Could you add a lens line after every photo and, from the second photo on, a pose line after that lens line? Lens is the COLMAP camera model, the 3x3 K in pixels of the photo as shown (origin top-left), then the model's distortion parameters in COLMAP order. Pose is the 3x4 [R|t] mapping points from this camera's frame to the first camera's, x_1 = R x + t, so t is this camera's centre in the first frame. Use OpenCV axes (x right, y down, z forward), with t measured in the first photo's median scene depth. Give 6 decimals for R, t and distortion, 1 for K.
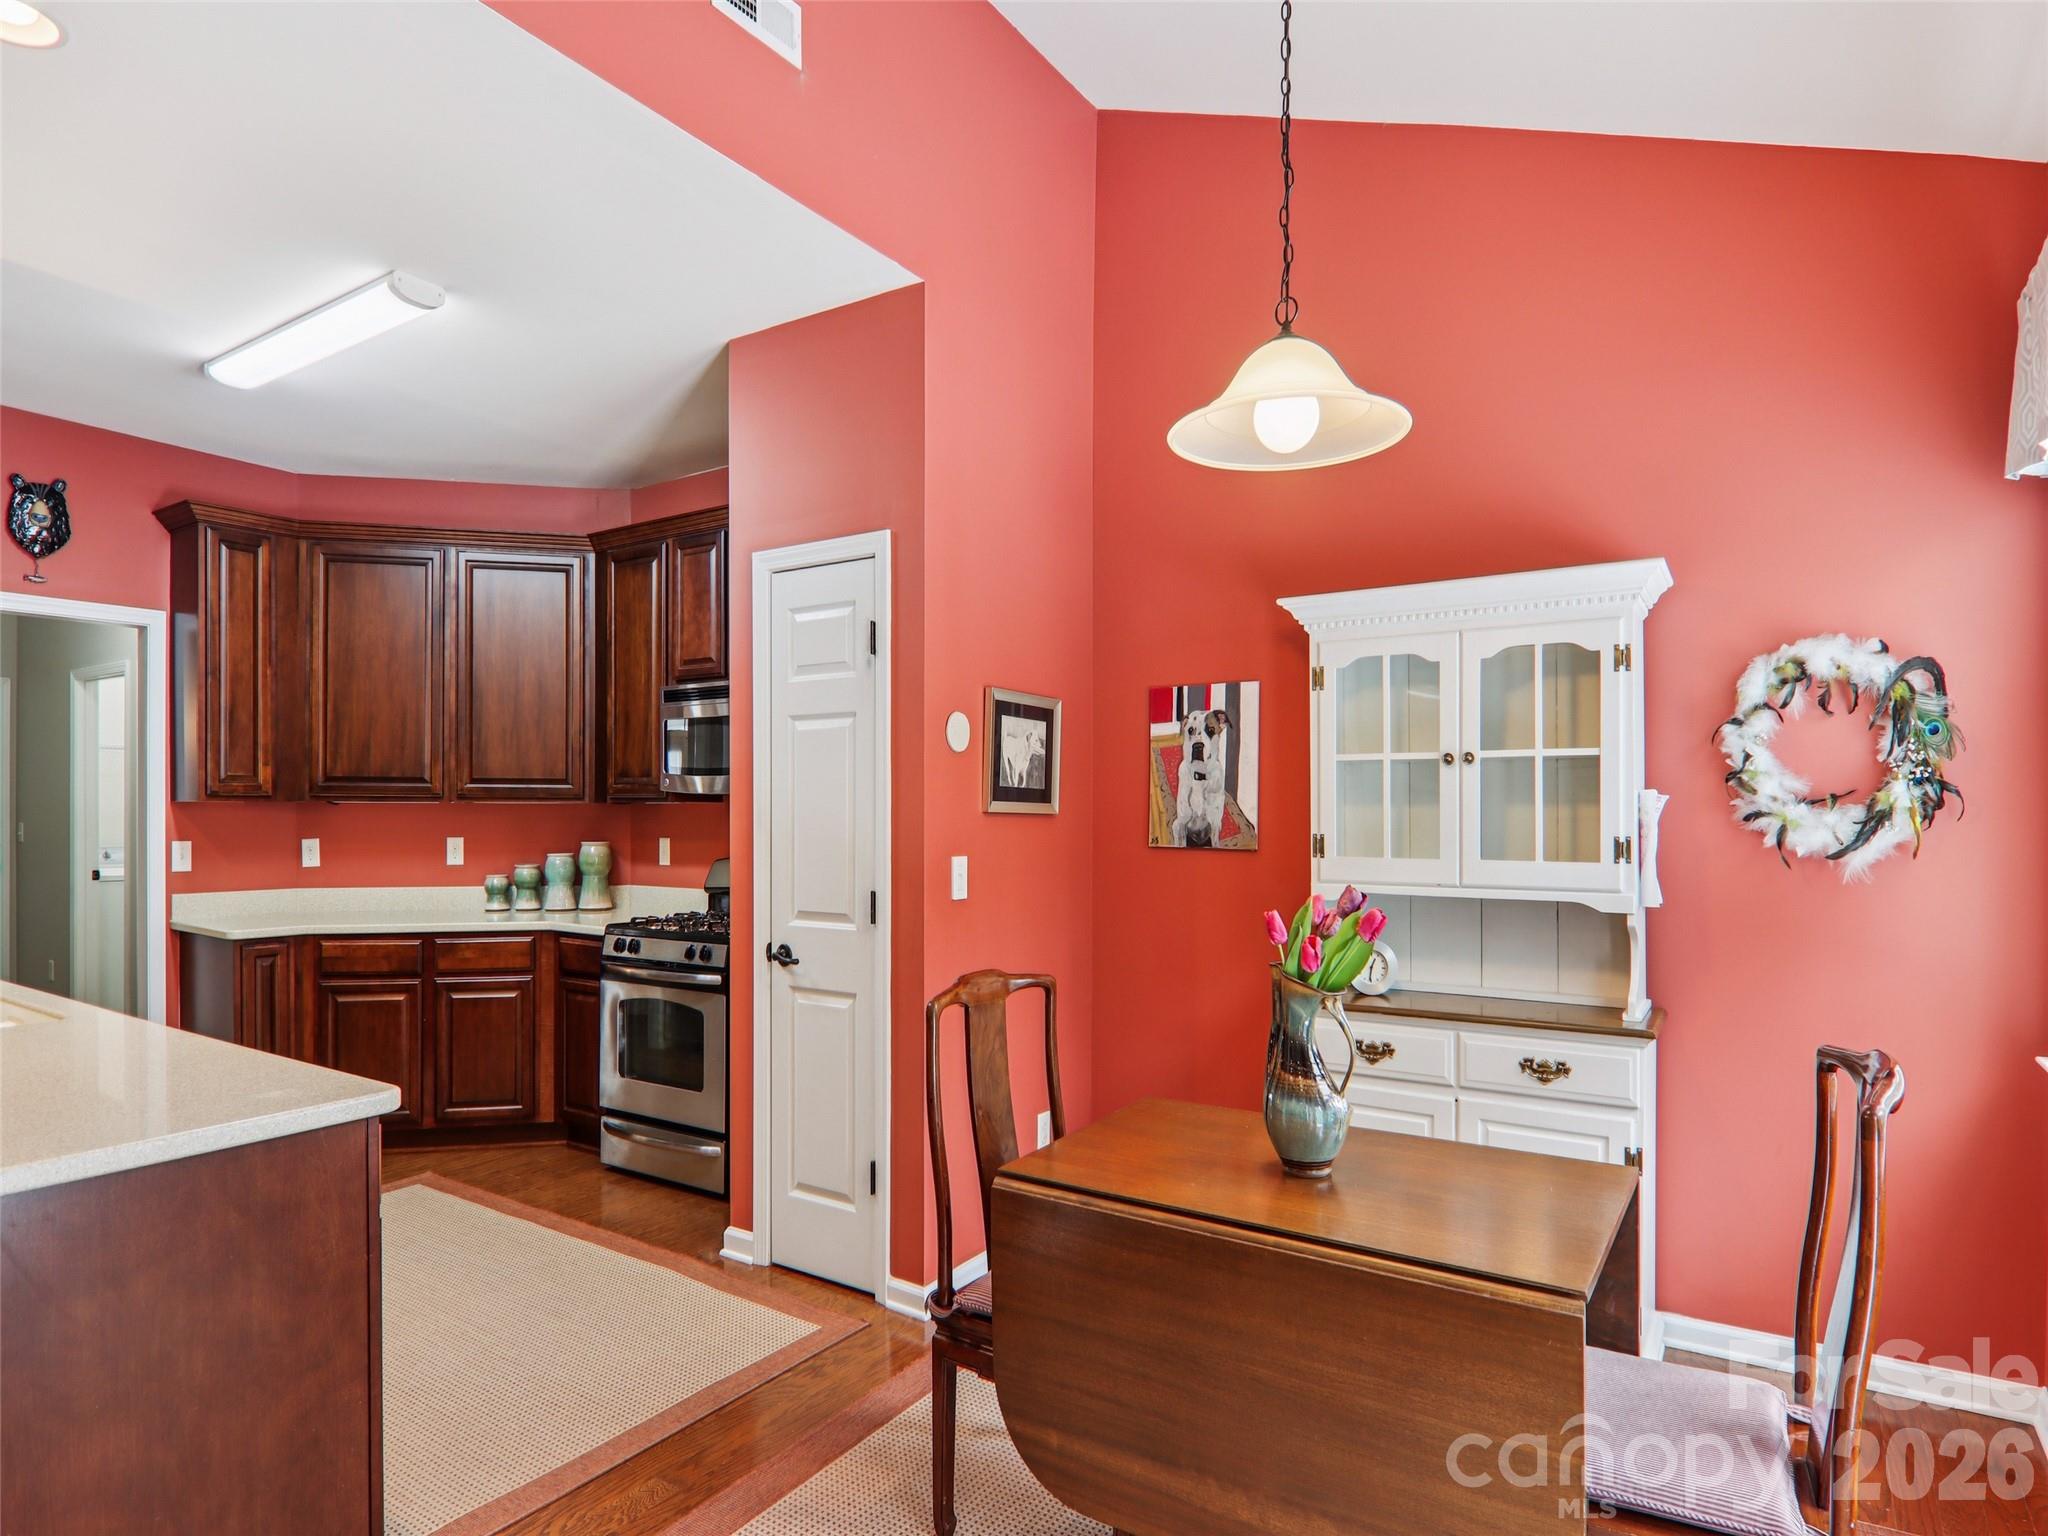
lens RADIAL K [[1146.5, 0, 1024.6], [0, 1146.5, 807.1], [0, 0, 1]] dist [-0.002701, -0.001128]
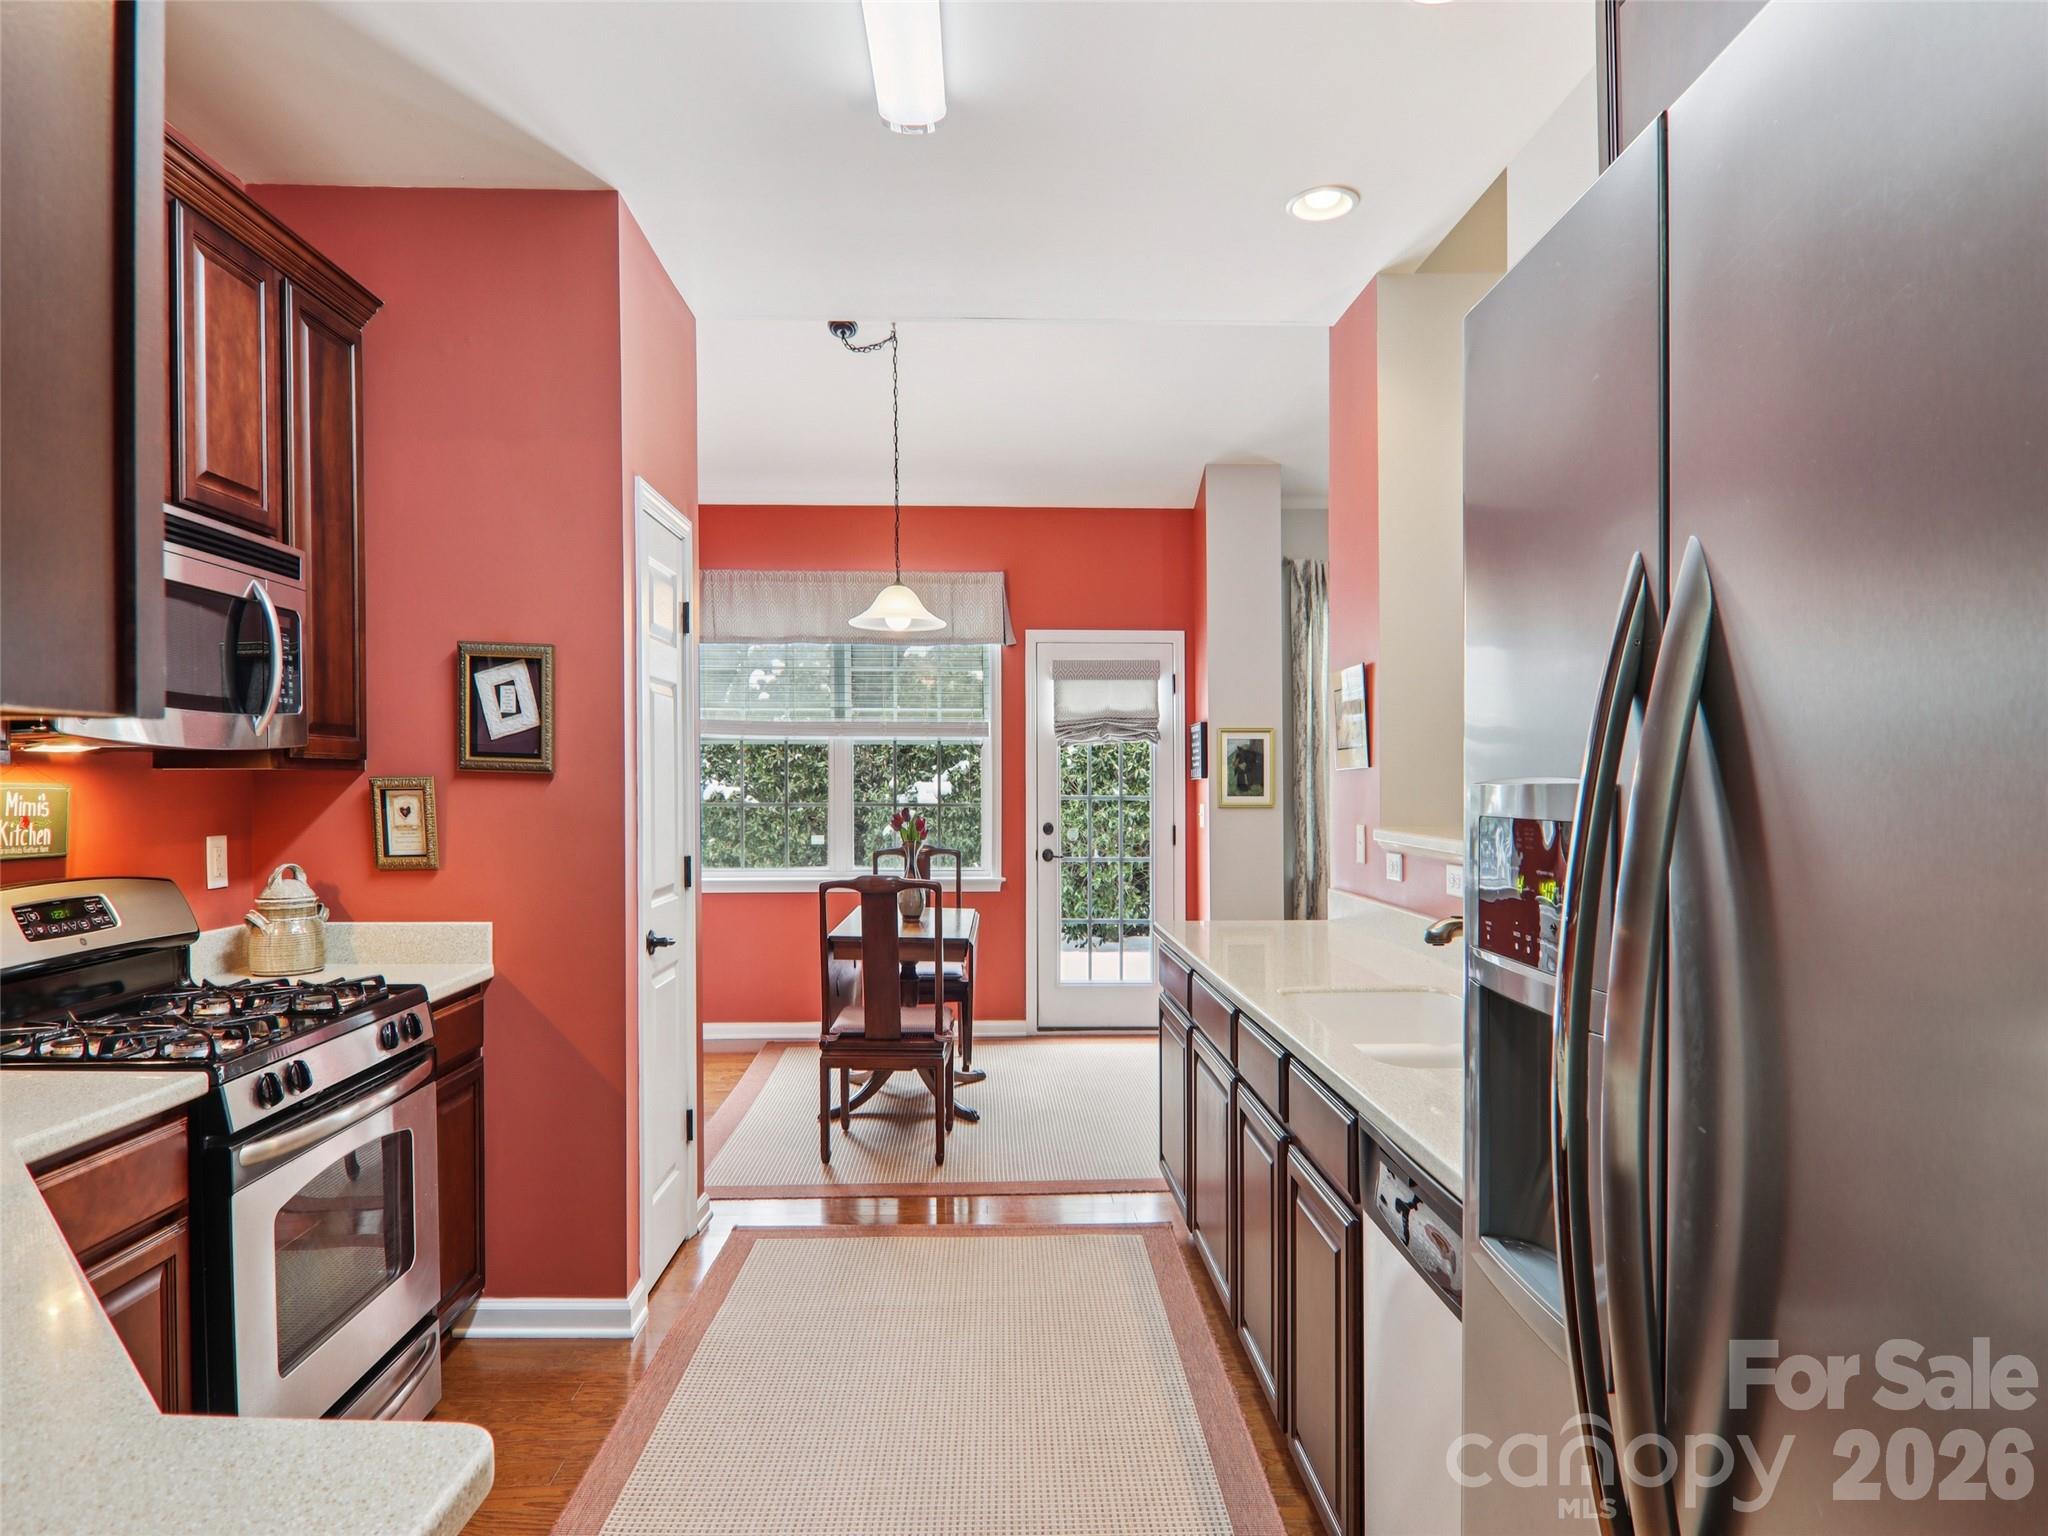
lens RADIAL K [[1148.2, 0, 1024.0], [0, 1148.2, 768.0], [0, 0, 1]] dist [-0.003131, -0.002546]
pose [[-0.579882, 0.011607, 0.814618, -1.241664], [0.005187, 0.999931, -0.010555, 0.004546], [-0.814684, -0.001895, -0.579902, 1.434188]]
